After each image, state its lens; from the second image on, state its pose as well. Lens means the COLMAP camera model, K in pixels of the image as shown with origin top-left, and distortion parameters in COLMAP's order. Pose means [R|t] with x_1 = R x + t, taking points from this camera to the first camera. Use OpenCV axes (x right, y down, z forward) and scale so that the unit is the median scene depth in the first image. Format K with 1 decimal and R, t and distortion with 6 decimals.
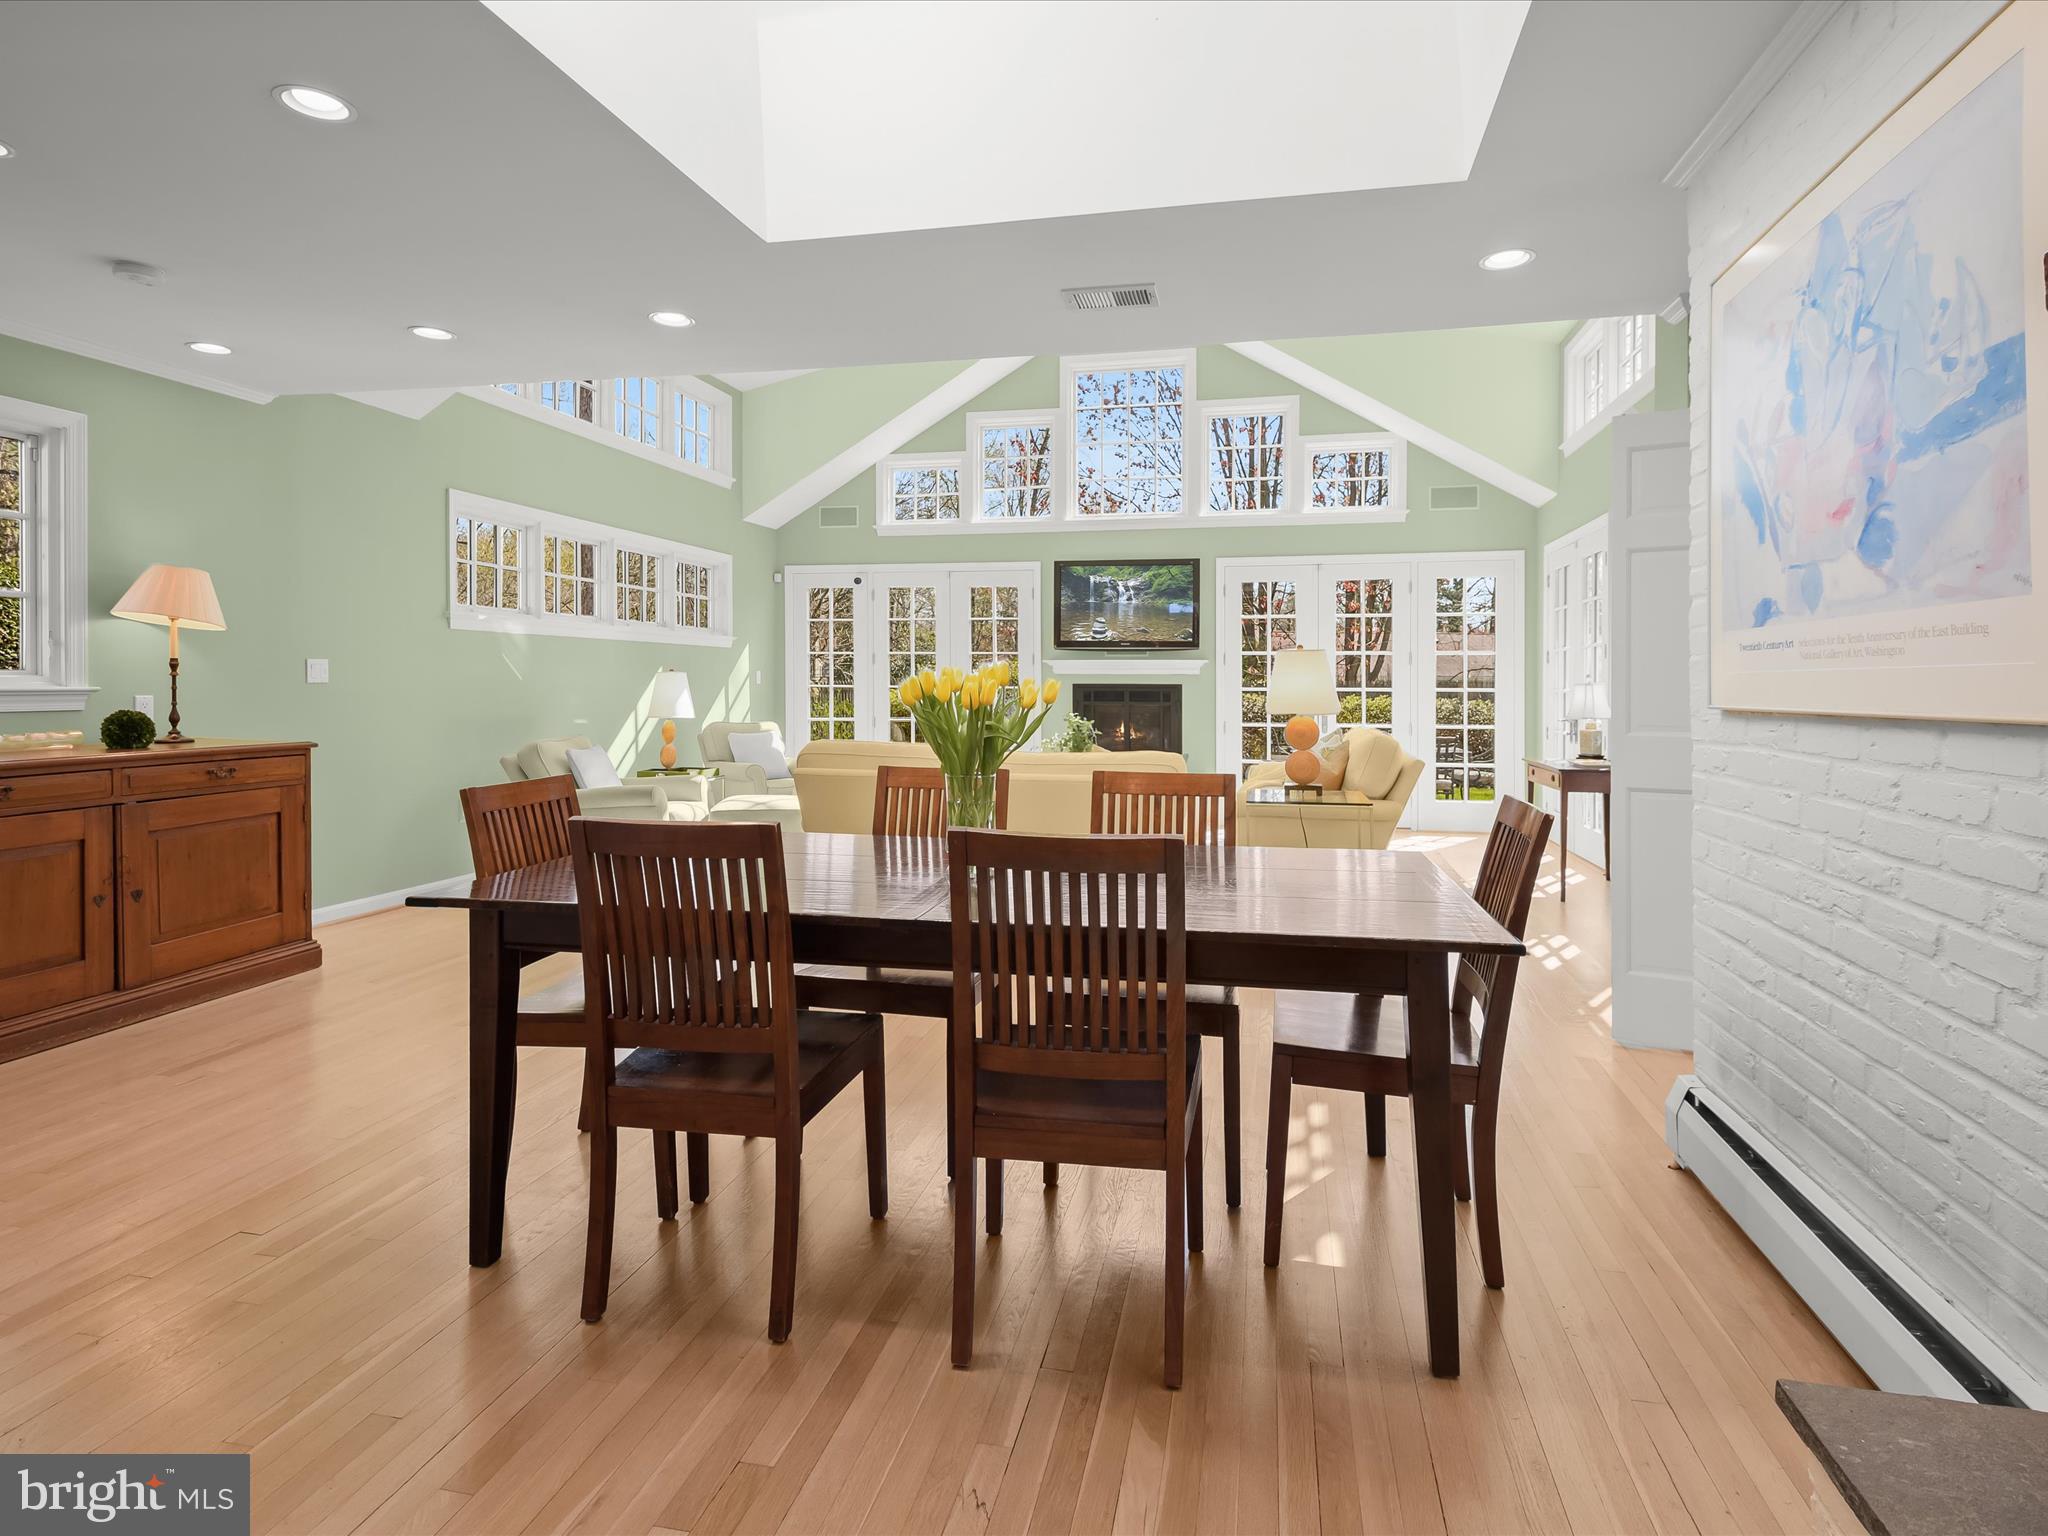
lens RADIAL K [[1066.6, 0, 1065.8], [0, 1066.6, 773.0], [0, 0, 1]] dist [0.045306, 0.000618]
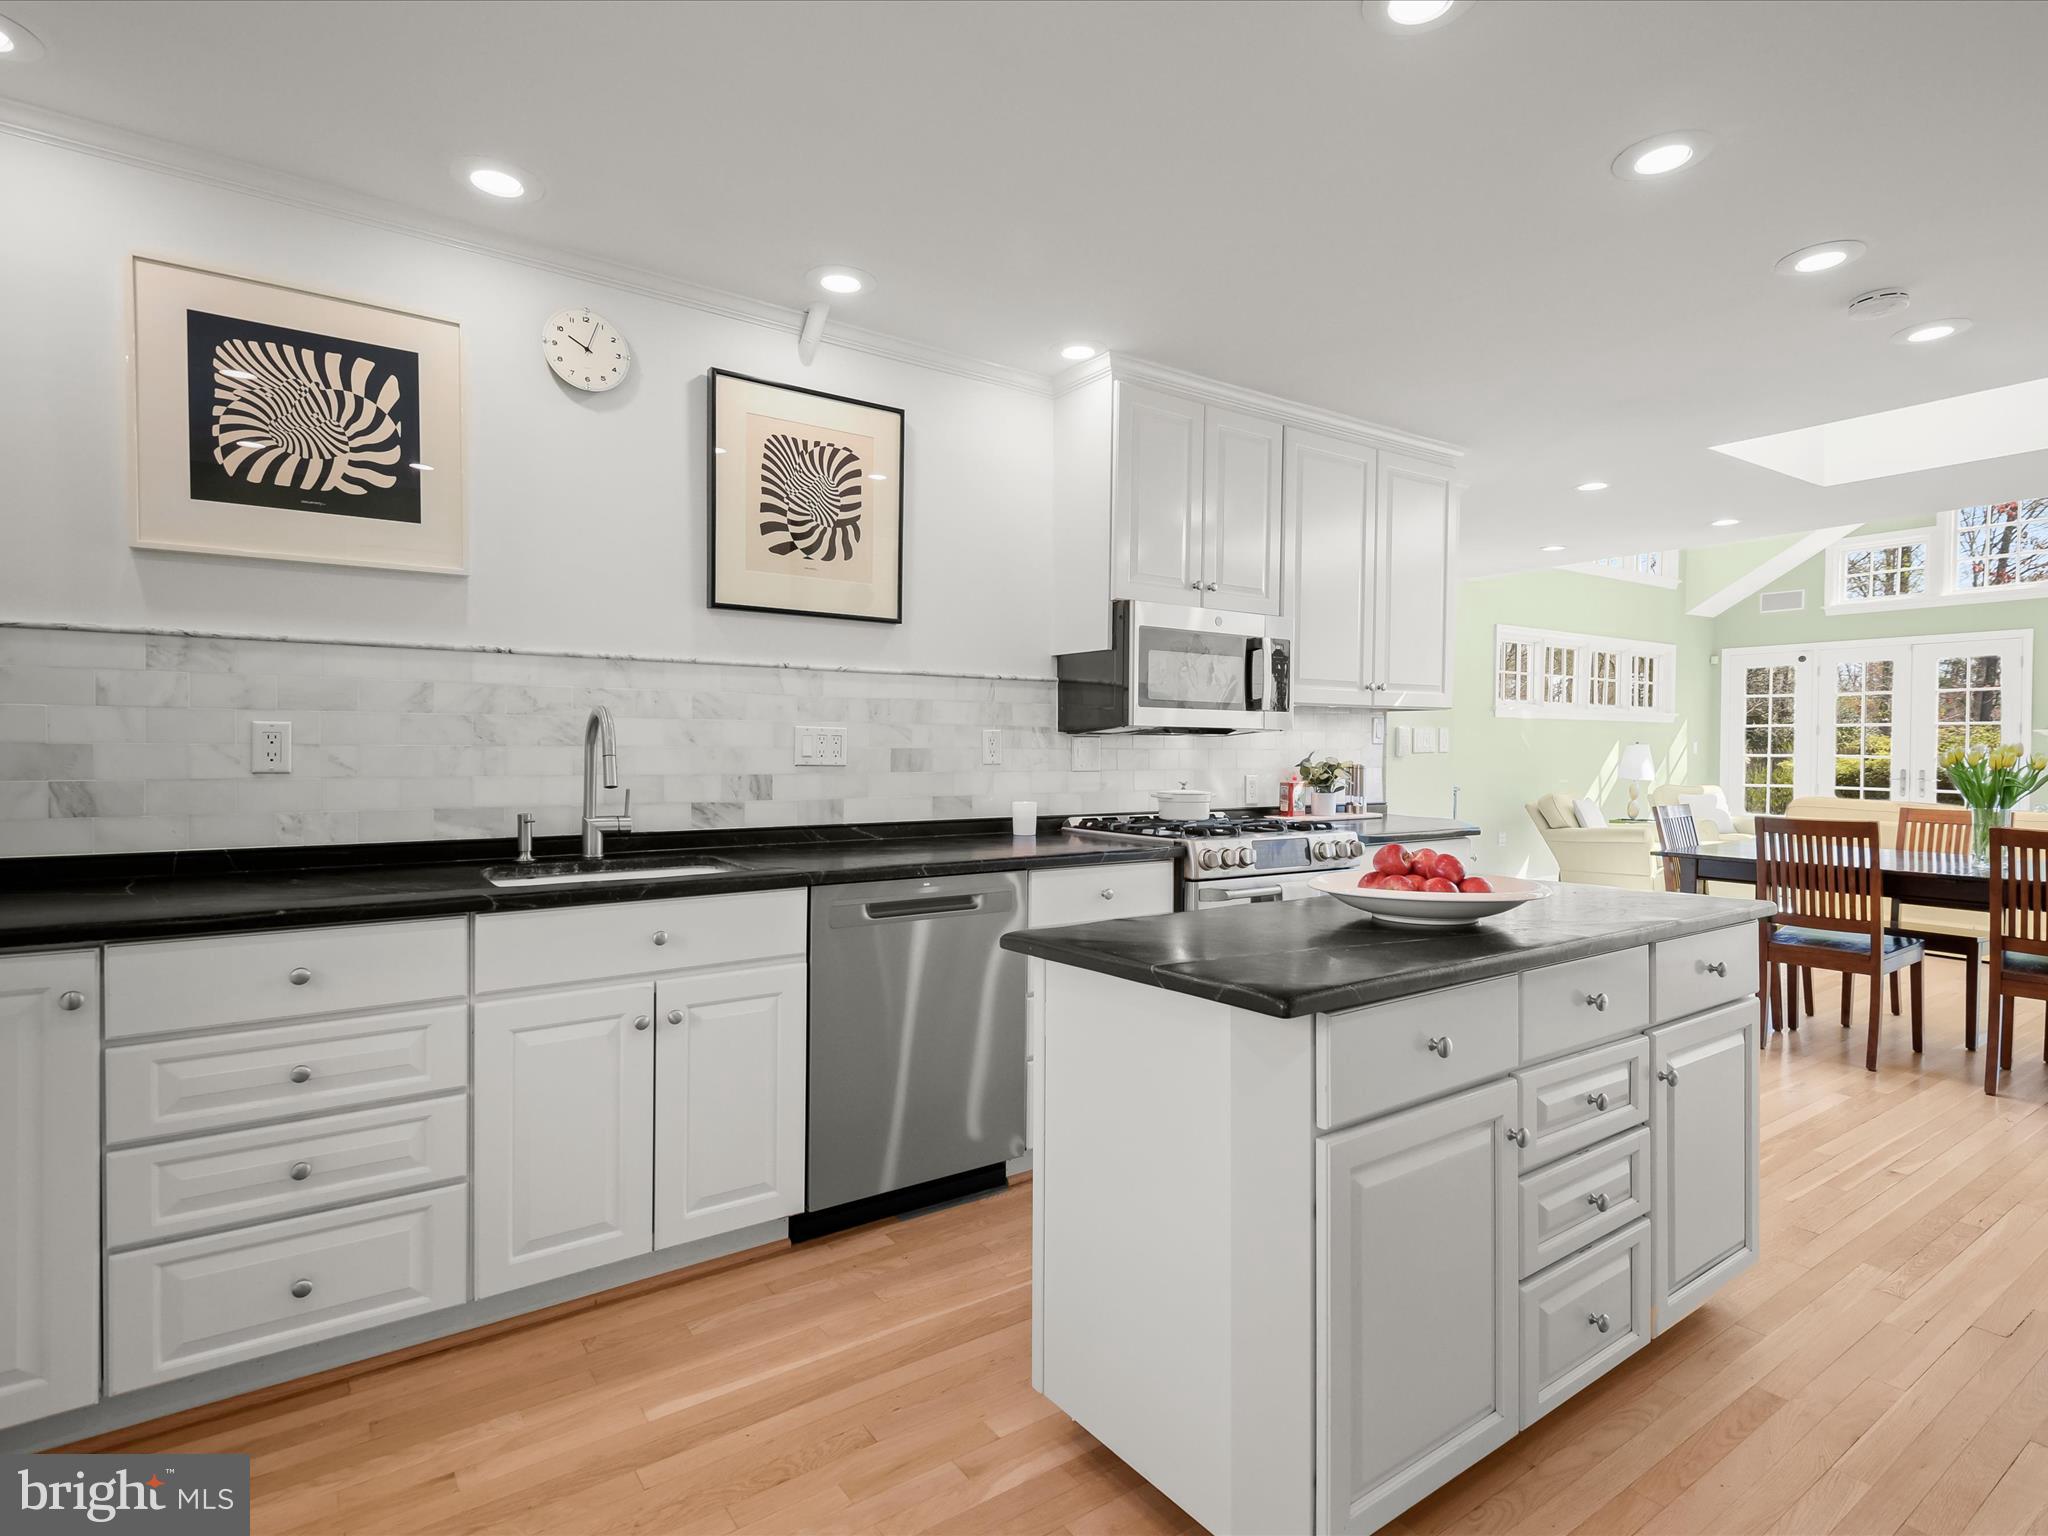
lens RADIAL K [[1066.6, 0, 1065.8], [0, 1066.6, 773.0], [0, 0, 1]] dist [0.045306, 0.000618]
pose [[0.737738, 0.017458, -0.674861, 0.000673], [-0.060782, 0.997323, -0.040644, 0.025421], [0.672345, 0.071004, 0.736824, -0.303829]]
